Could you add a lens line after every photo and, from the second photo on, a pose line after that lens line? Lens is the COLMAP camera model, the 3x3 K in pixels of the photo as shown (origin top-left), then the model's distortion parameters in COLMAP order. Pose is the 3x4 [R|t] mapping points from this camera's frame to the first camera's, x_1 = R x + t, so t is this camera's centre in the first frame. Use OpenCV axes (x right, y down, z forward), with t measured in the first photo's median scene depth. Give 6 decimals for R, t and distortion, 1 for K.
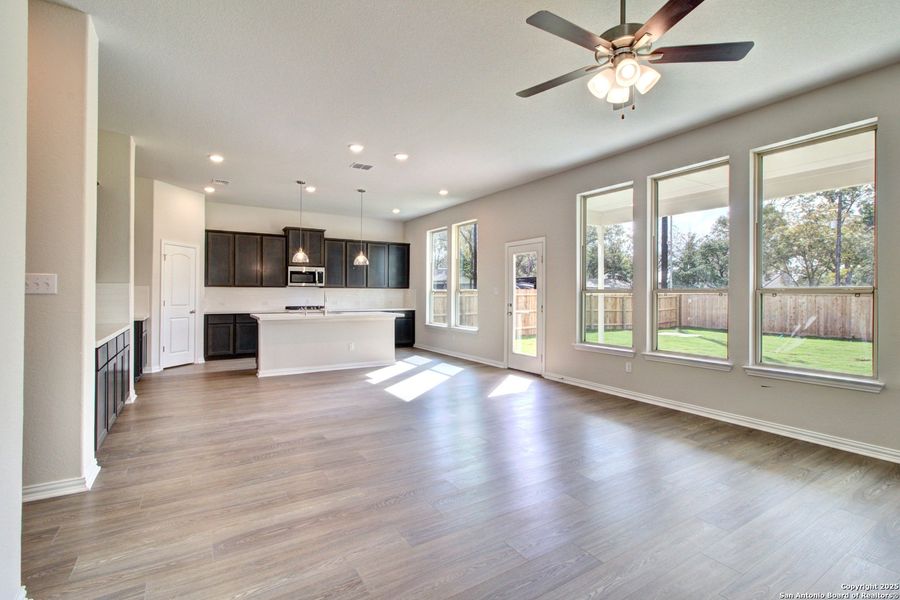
lens RADIAL K [[418.5, 0, 454.2], [0, 418.5, 294.1], [0, 0, 1]] dist [-0.009756, 0.002793]
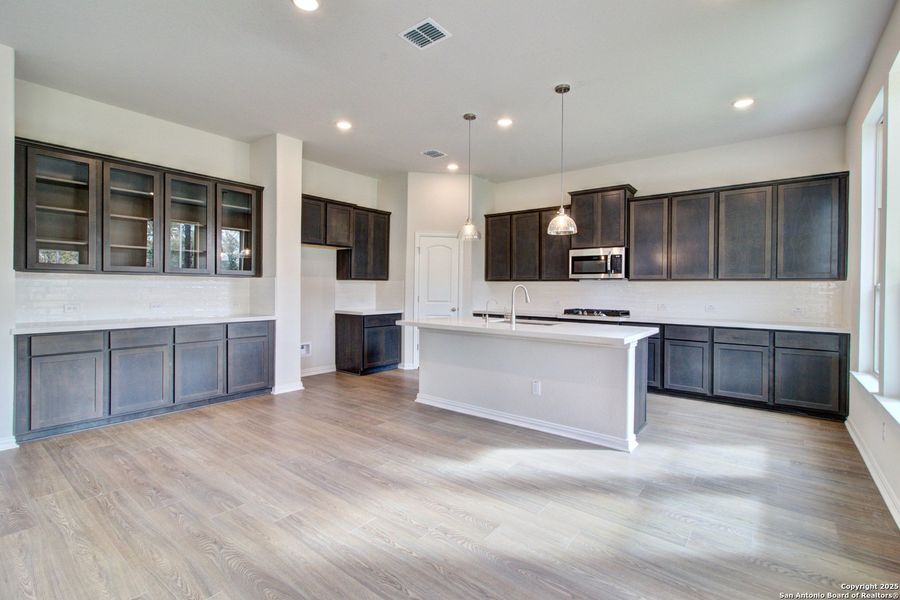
lens RADIAL K [[418.5, 0, 450.4], [0, 418.5, 294.4], [0, 0, 1]] dist [-0.009756, 0.002793]
pose [[0.336853, 0.012496, -0.941474, 0.198841], [-0.008156, 0.999913, 0.010354, 0.000859], [0.941522, 0.004191, 0.336925, 0.632209]]
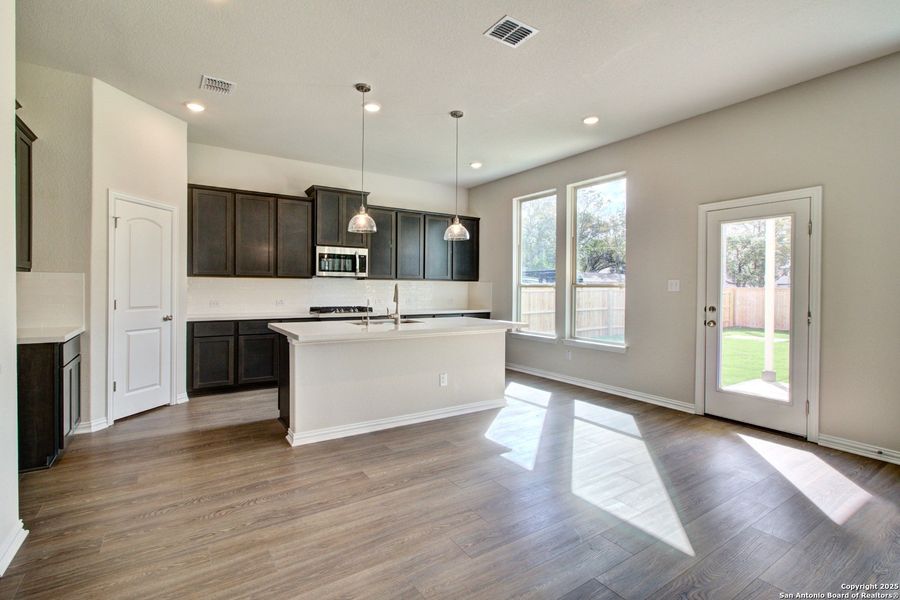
lens RADIAL K [[418.5, 0, 447.0], [0, 418.5, 294.5], [0, 0, 1]] dist [-0.009756, 0.002793]
pose [[0.999731, 0.004489, 0.022739, -0.223633], [-0.004848, 0.999864, 0.015753, -0.001963], [-0.022665, -0.015859, 0.999617, 0.367127]]
